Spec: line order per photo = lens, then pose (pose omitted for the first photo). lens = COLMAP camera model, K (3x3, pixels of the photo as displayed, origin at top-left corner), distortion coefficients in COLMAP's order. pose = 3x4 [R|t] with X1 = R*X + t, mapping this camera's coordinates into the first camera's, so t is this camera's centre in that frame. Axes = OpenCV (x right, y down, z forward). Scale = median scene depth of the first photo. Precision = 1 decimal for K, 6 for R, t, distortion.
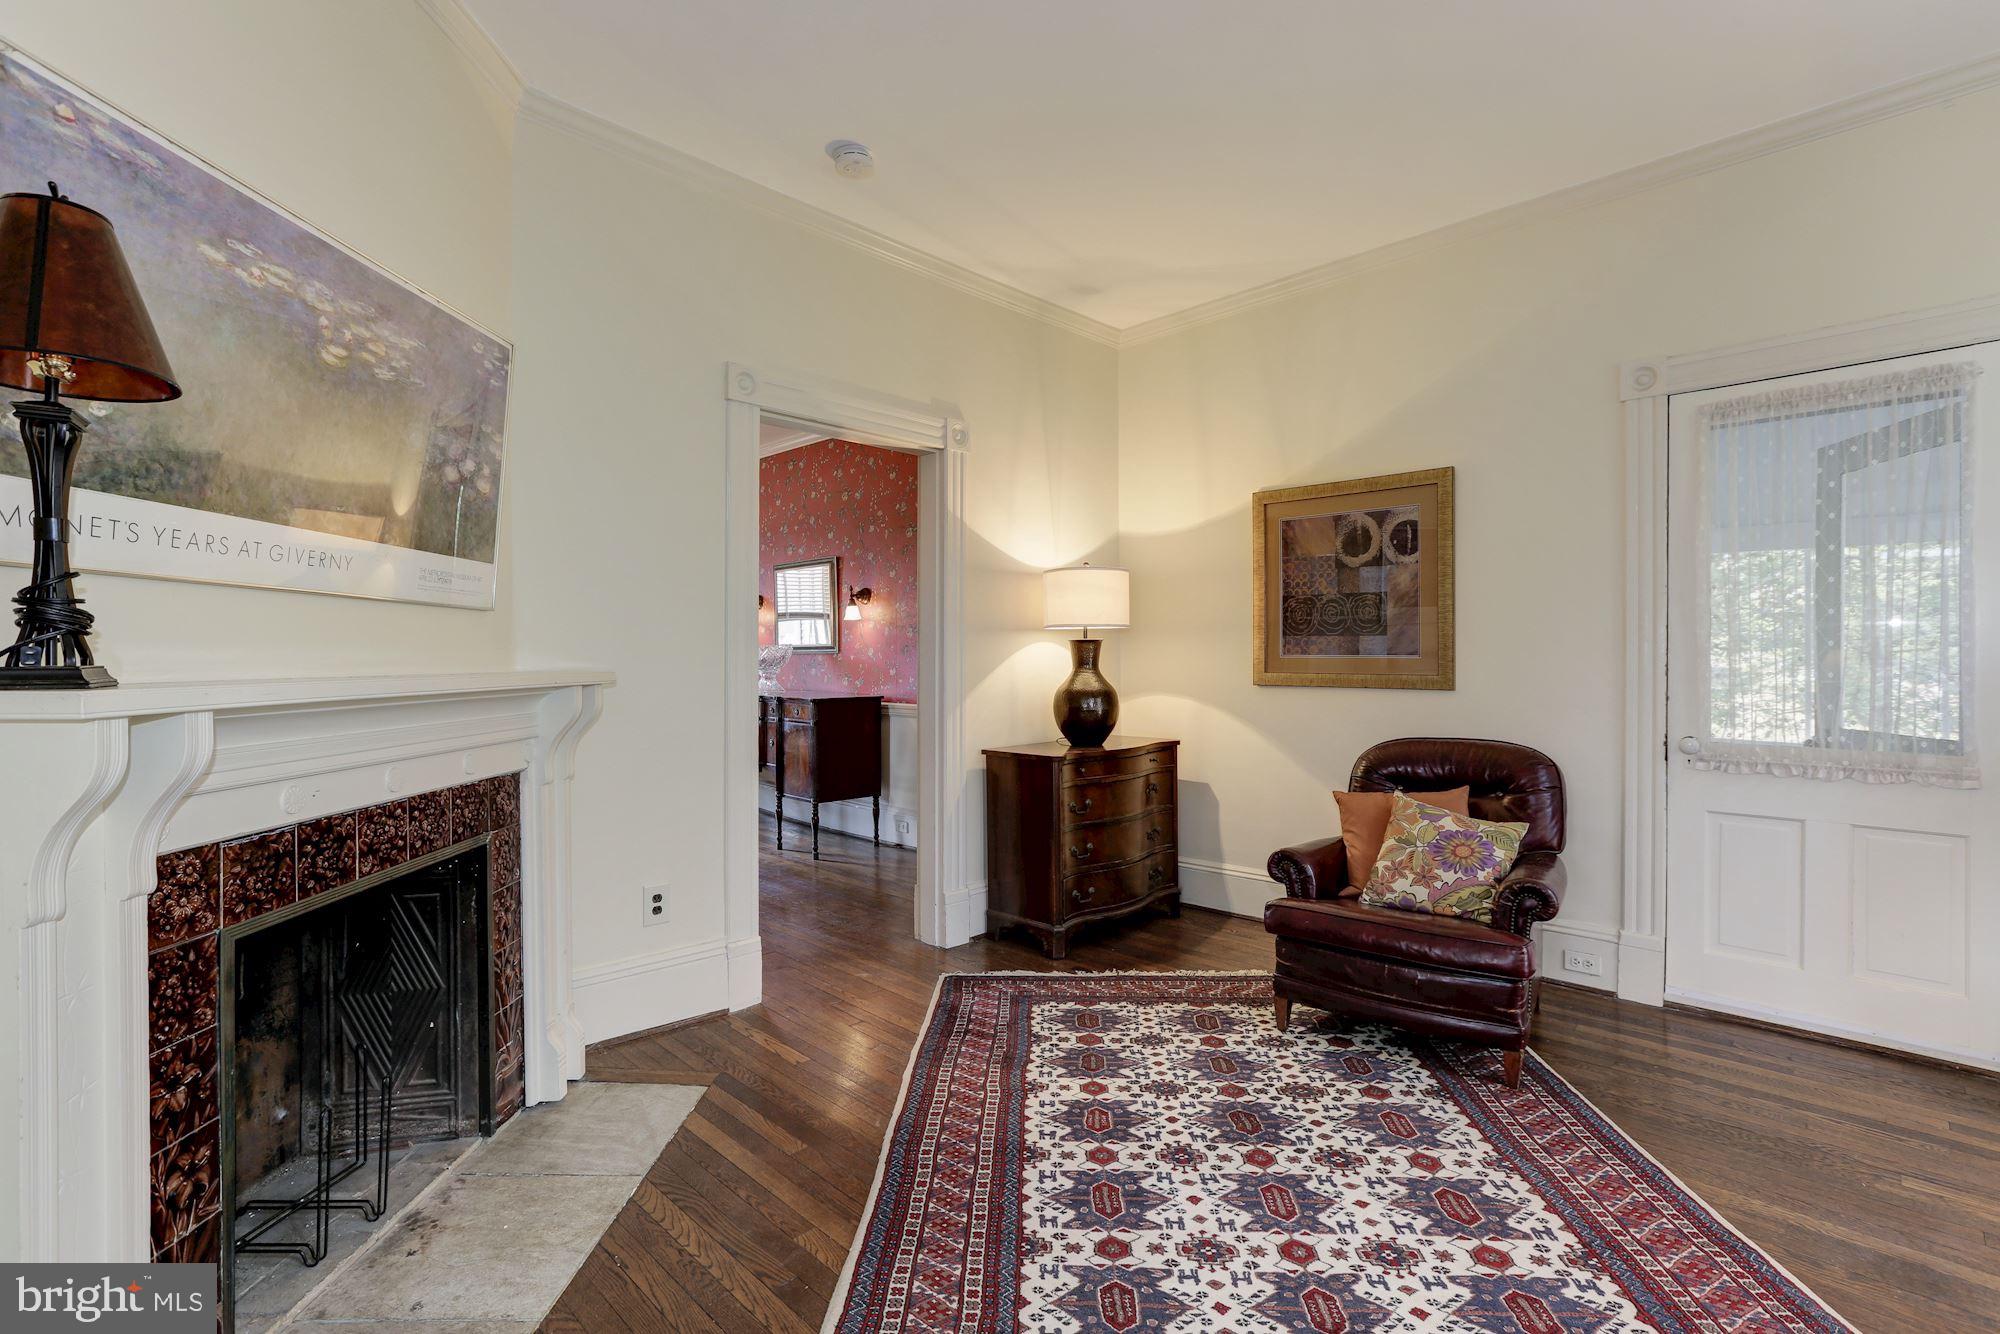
lens RADIAL K [[909.5, 0, 998.9], [0, 909.5, 659.9], [0, 0, 1]] dist [-0.050990, 0.030960]
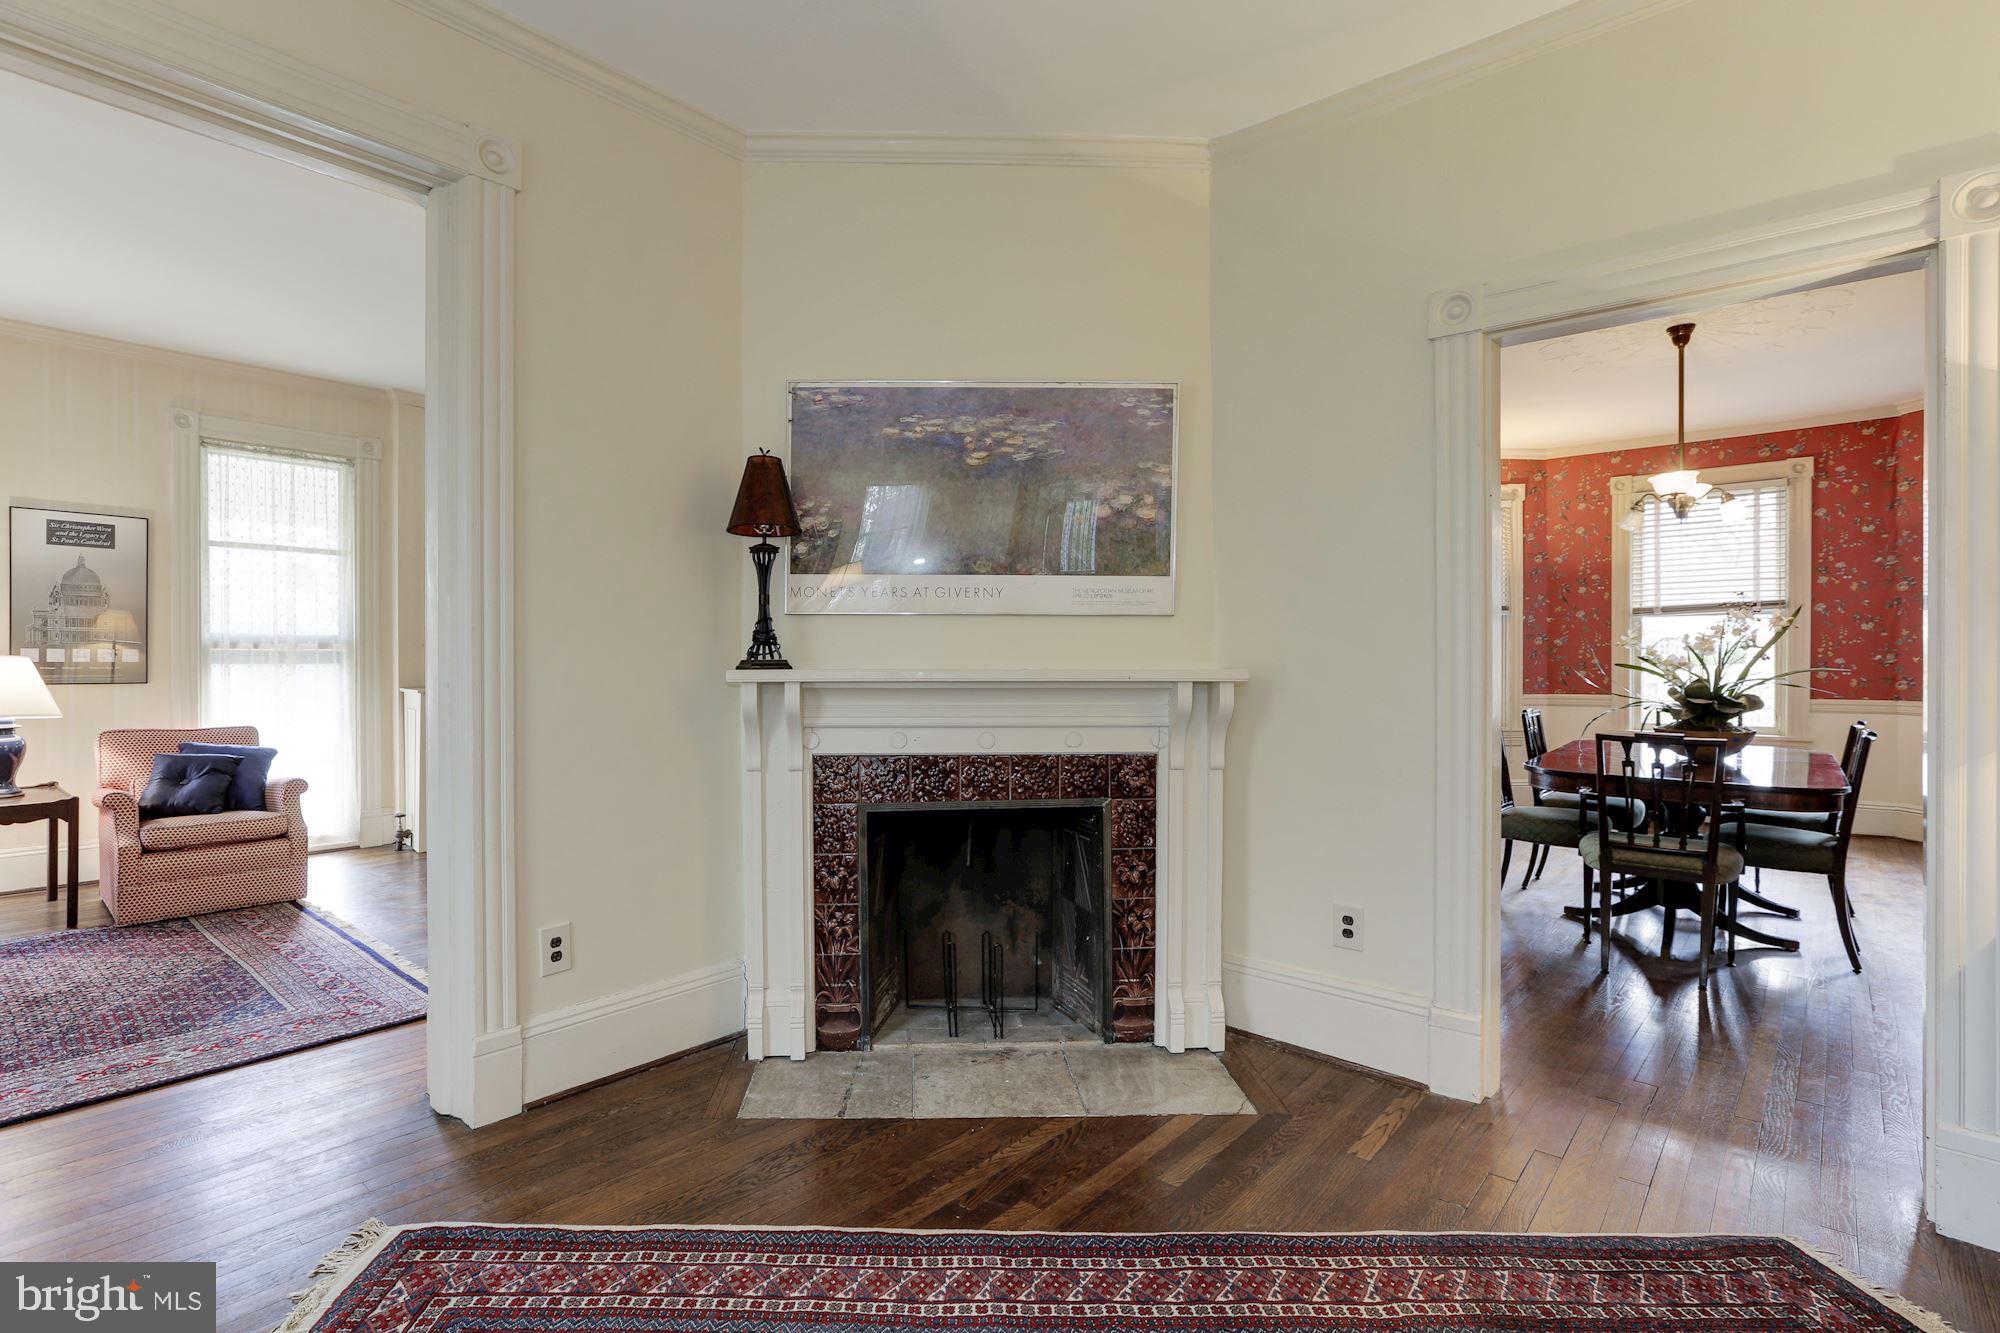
lens RADIAL K [[1059.5, 0, 994.8], [0, 1059.5, 651.7], [0, 0, 1]] dist [-0.065611, 0.097614]
pose [[0.044761, 0.001771, -0.998996, 1.001813], [-0.003885, 0.999991, 0.001599, -0.012184], [0.998990, 0.003809, 0.044768, 0.890731]]
